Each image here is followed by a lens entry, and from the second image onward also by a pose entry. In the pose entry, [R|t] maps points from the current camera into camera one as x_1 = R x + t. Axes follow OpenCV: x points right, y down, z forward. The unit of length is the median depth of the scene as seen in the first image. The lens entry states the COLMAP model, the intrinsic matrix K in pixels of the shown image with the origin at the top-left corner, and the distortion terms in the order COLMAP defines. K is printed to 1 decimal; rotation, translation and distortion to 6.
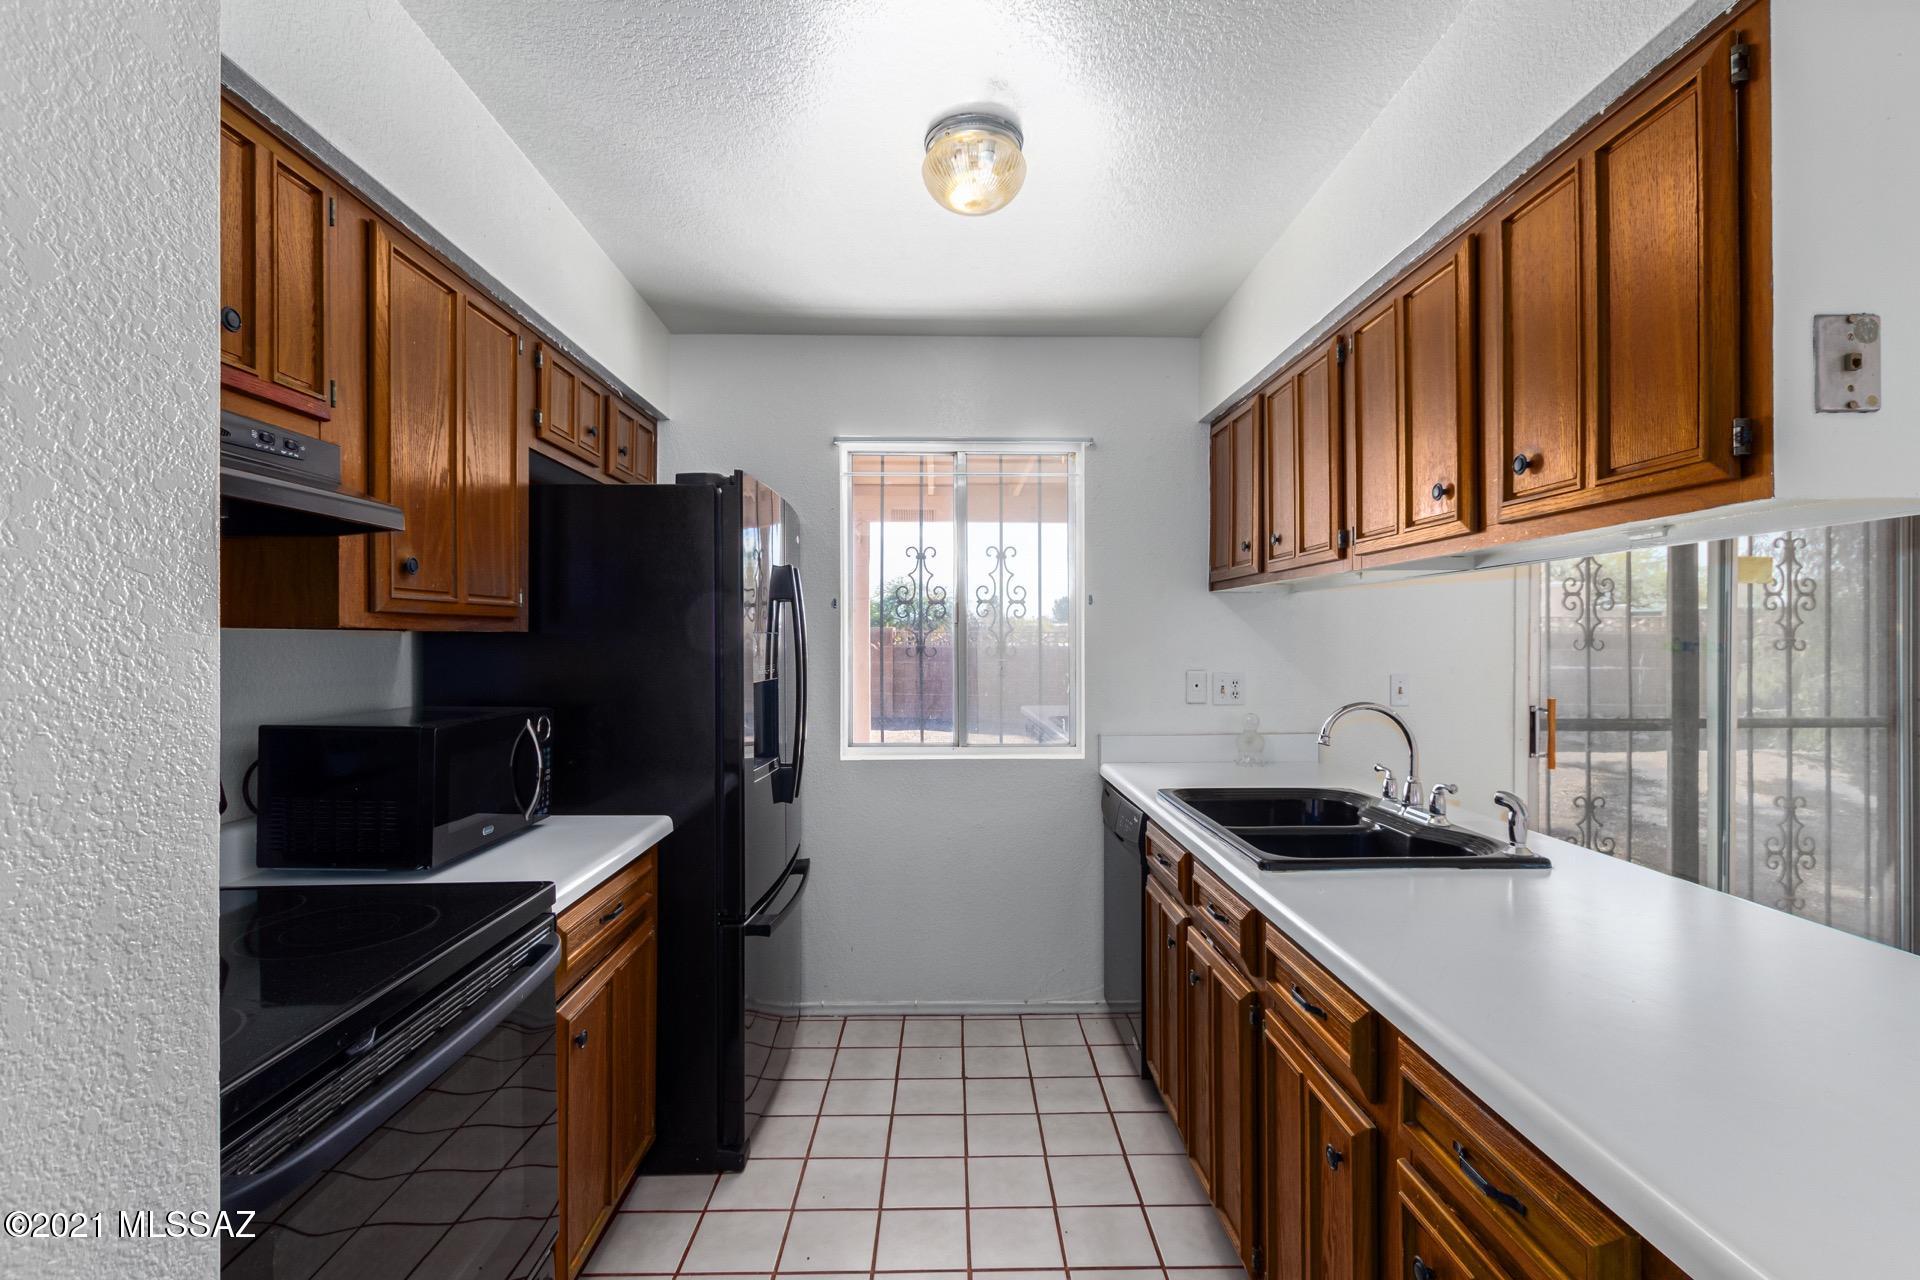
lens RADIAL K [[917.6, 0, 965.0], [0, 917.6, 640.3], [0, 0, 1]] dist [0.001496, -0.000042]
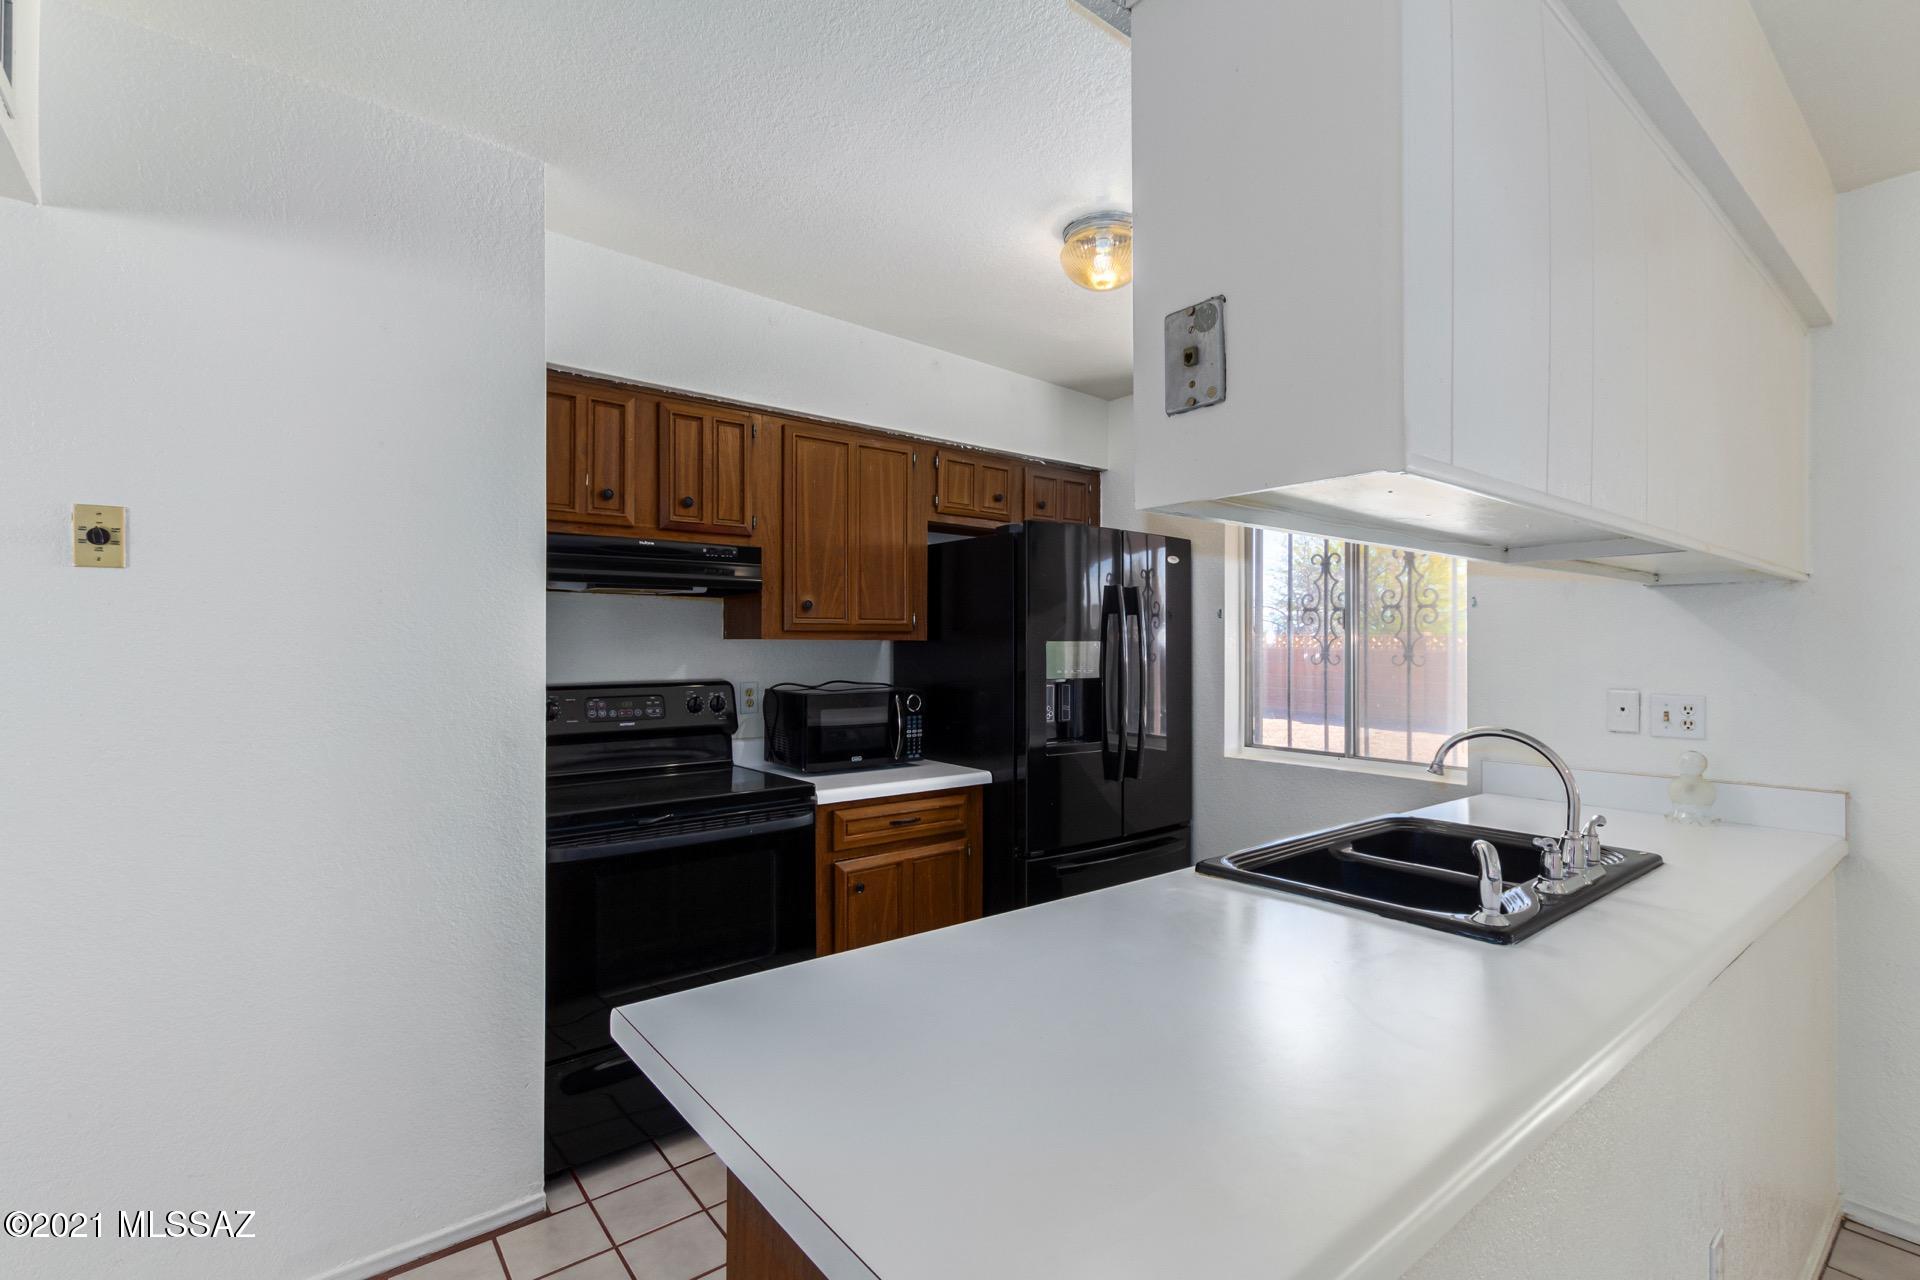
lens RADIAL K [[873.6, 0, 964.9], [0, 873.6, 625.2], [0, 0, 1]] dist [0.005338, 0.000005]
pose [[0.606440, -0.009566, -0.795072, 0.983724], [-0.003283, 0.999889, -0.014534, -0.017525], [0.795123, 0.011425, 0.606341, 0.203698]]
